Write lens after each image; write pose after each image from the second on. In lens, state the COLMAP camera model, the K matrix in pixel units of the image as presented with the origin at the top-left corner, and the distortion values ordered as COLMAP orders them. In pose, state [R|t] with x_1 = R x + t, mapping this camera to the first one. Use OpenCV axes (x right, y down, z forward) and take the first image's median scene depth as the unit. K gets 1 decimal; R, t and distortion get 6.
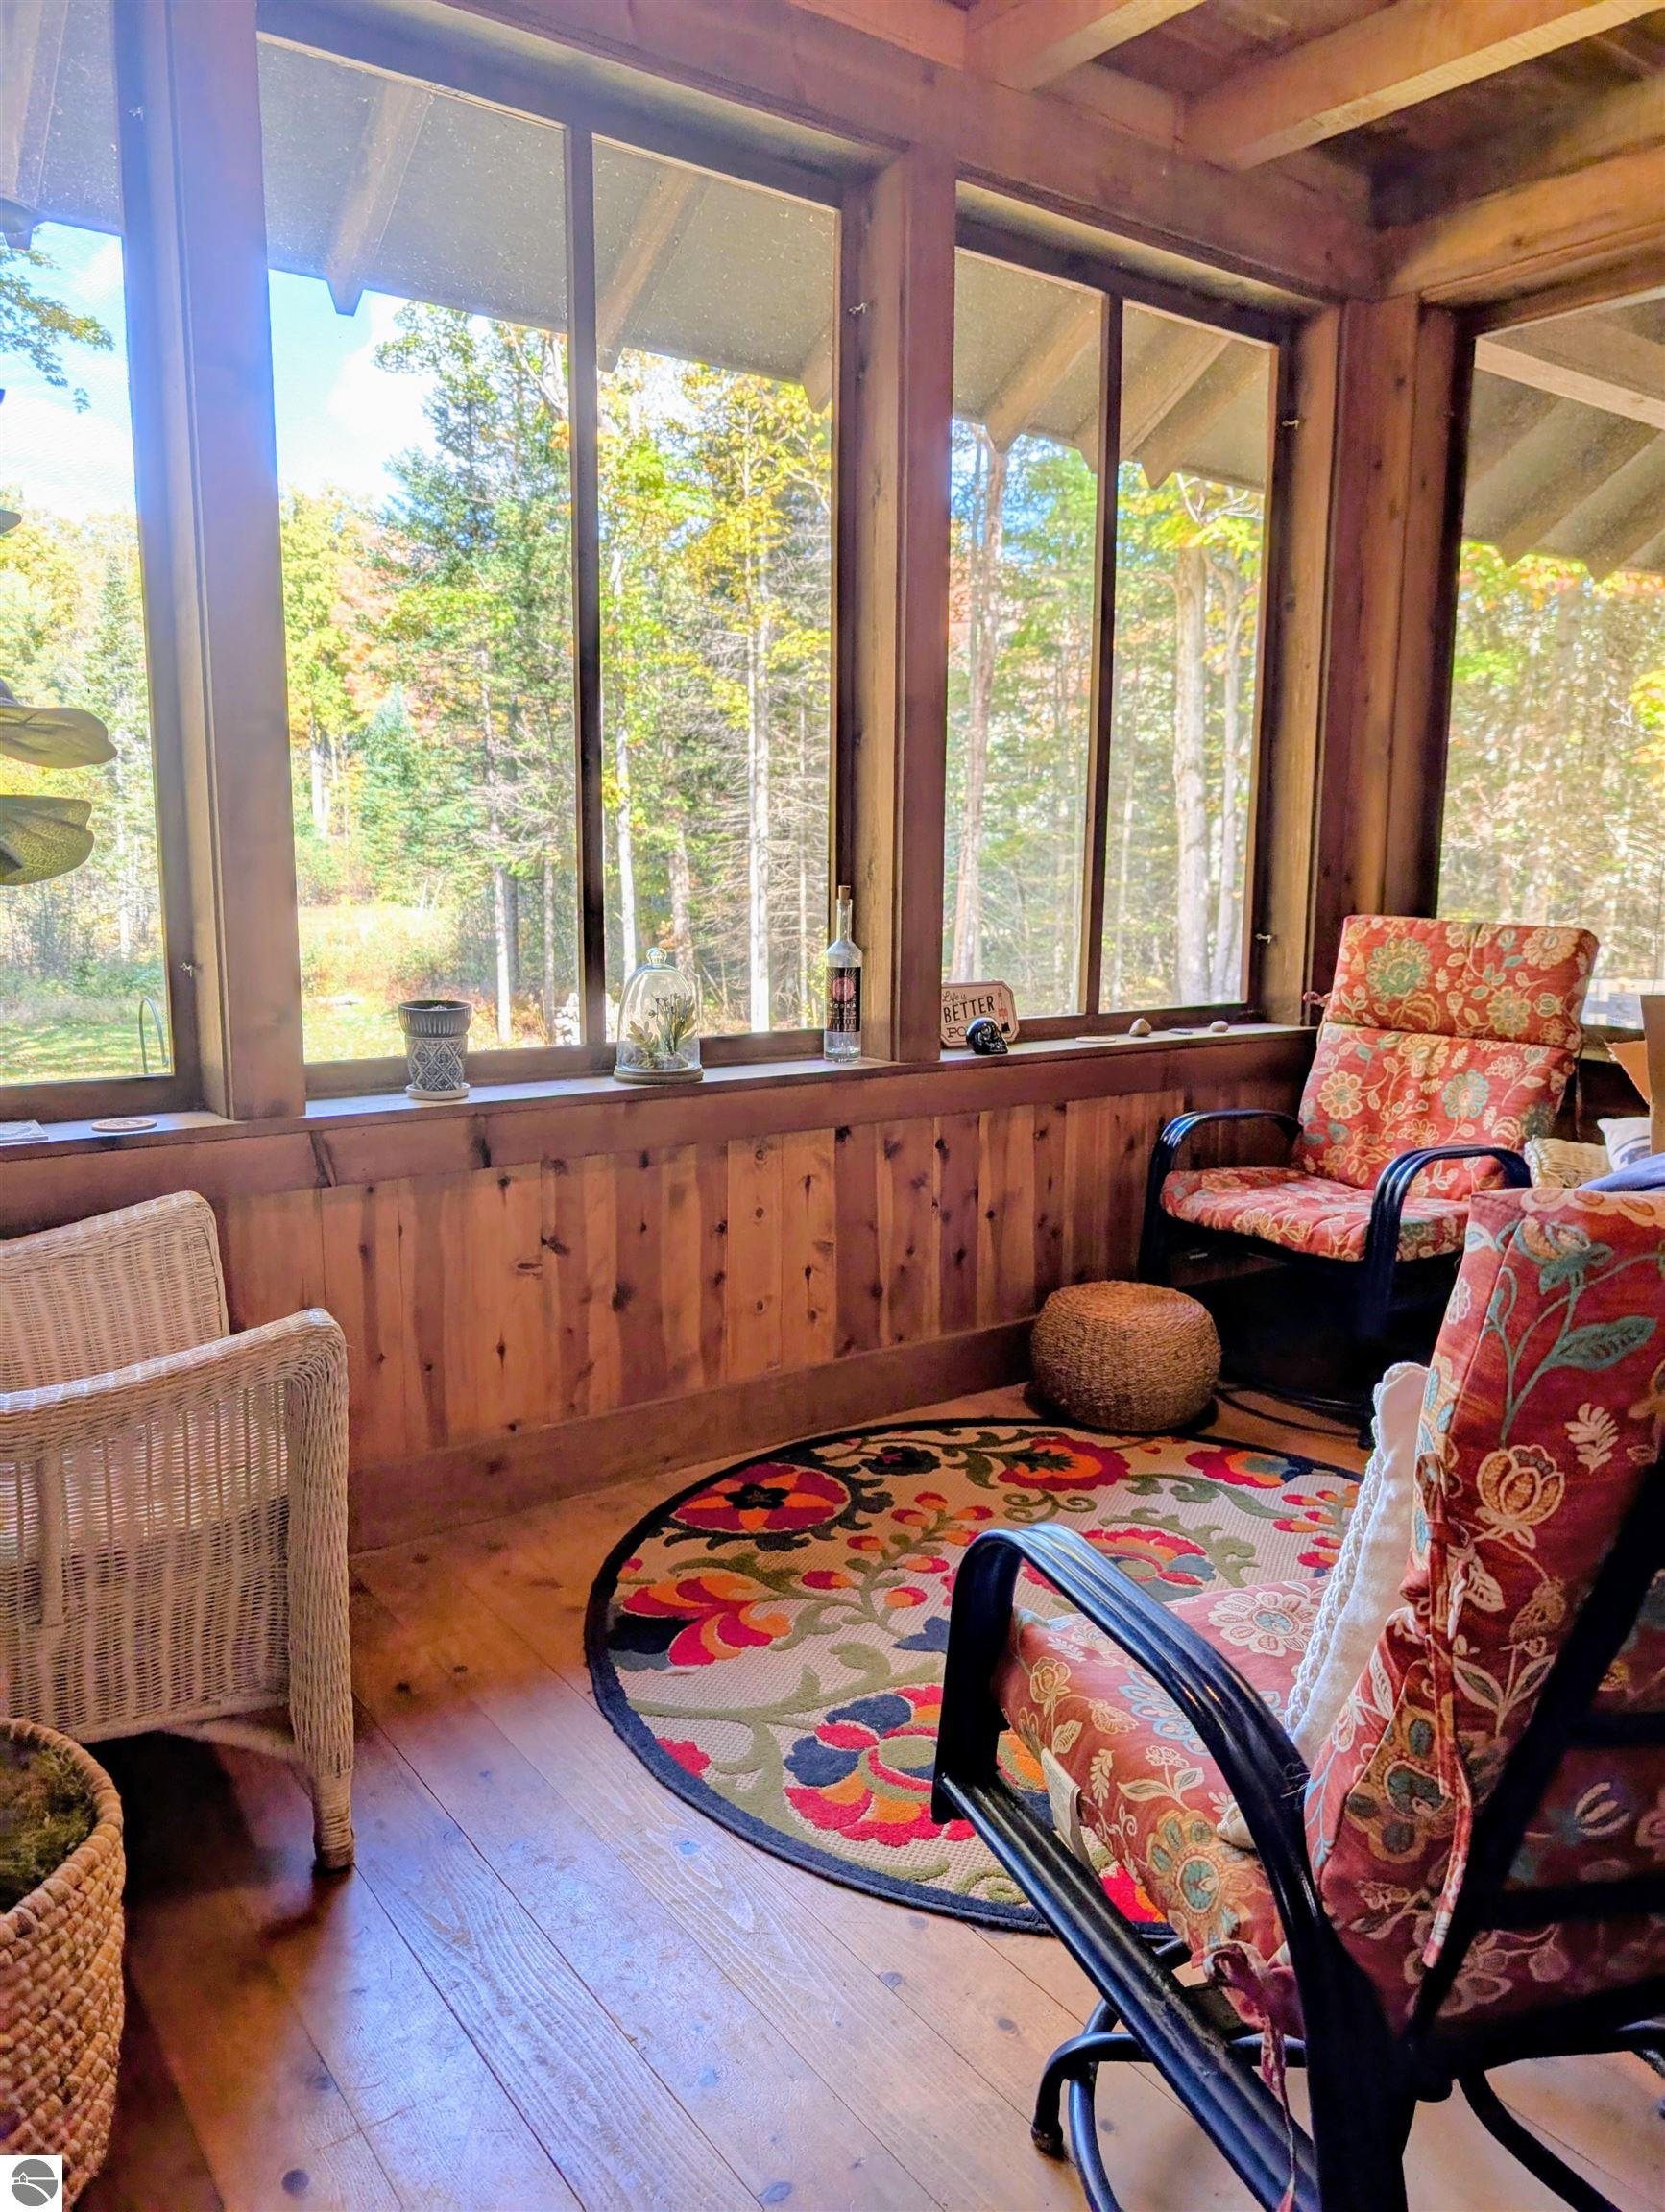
lens RADIAL K [[1618.5, 0, 832.5], [0, 1618.5, 1106.0], [0, 0, 1]] dist [0.038069, -0.046530]
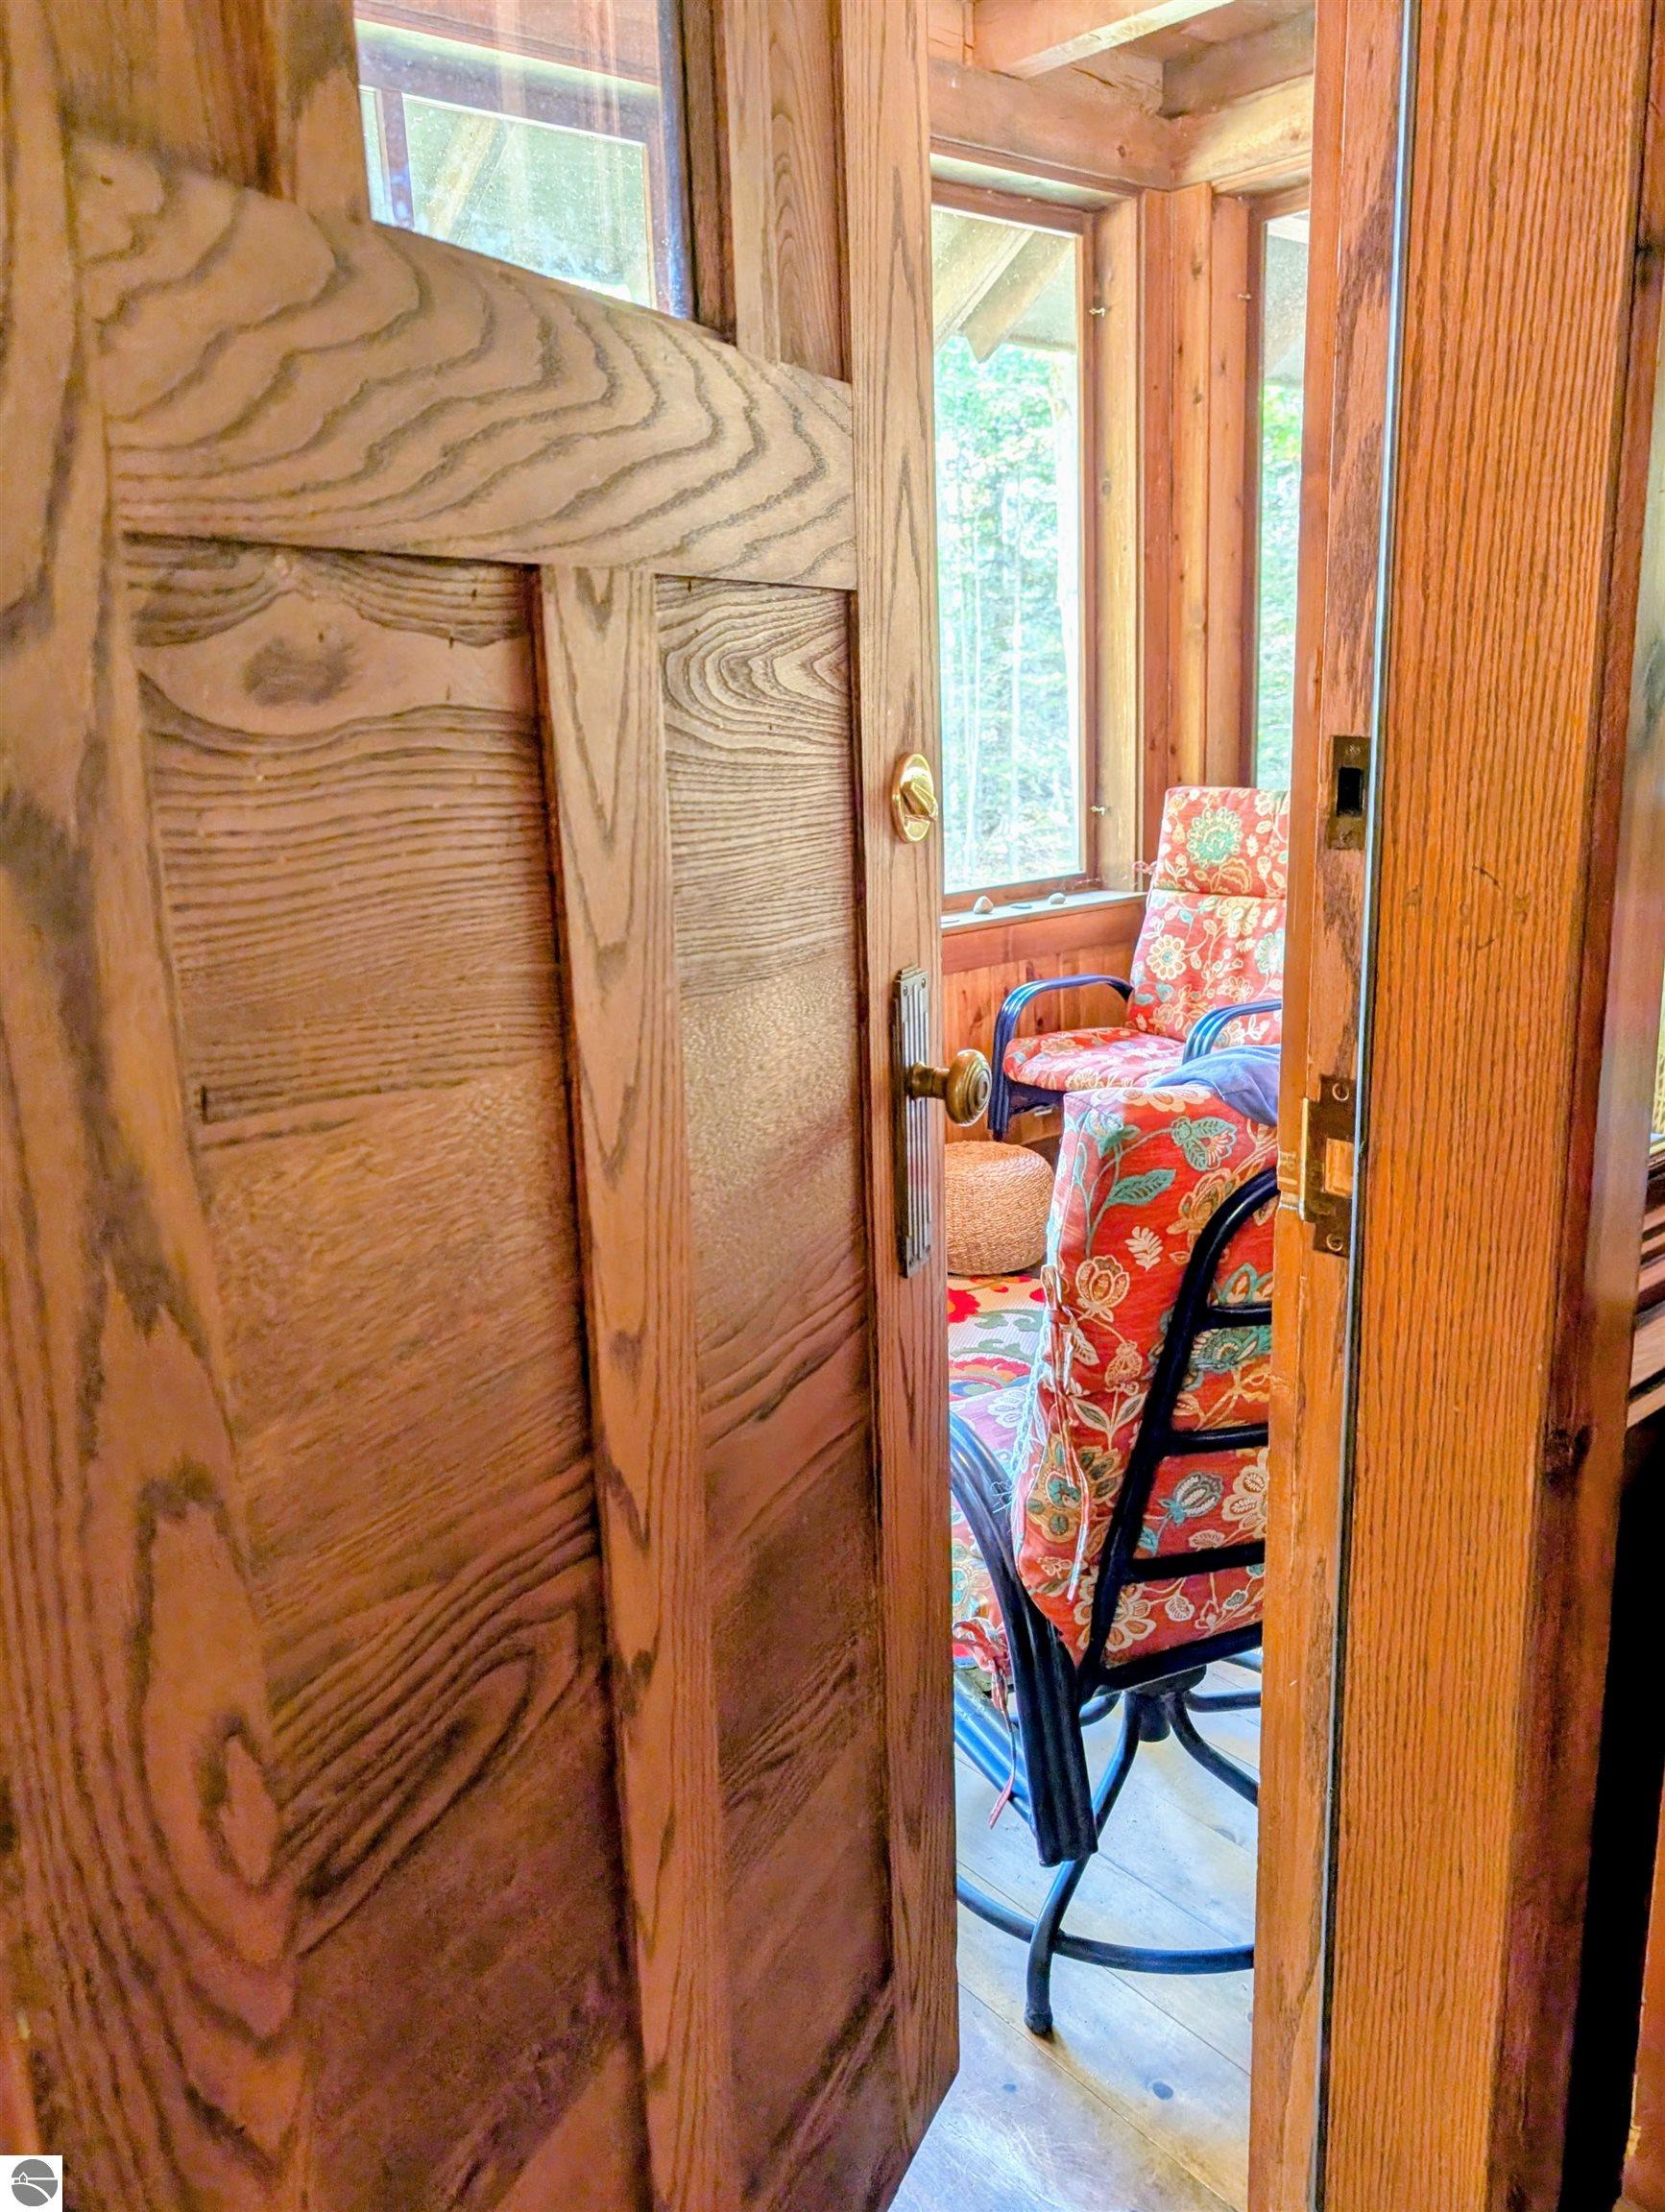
lens RADIAL K [[1646.7, 0, 832.5], [0, 1646.7, 1106.0], [0, 0, 1]] dist [0.094432, -0.169411]
pose [[0.996061, -0.064527, 0.060823, 0.016497], [0.059271, 0.994652, 0.084578, -0.015176], [-0.065956, -0.080640, 0.994559, -0.099618]]
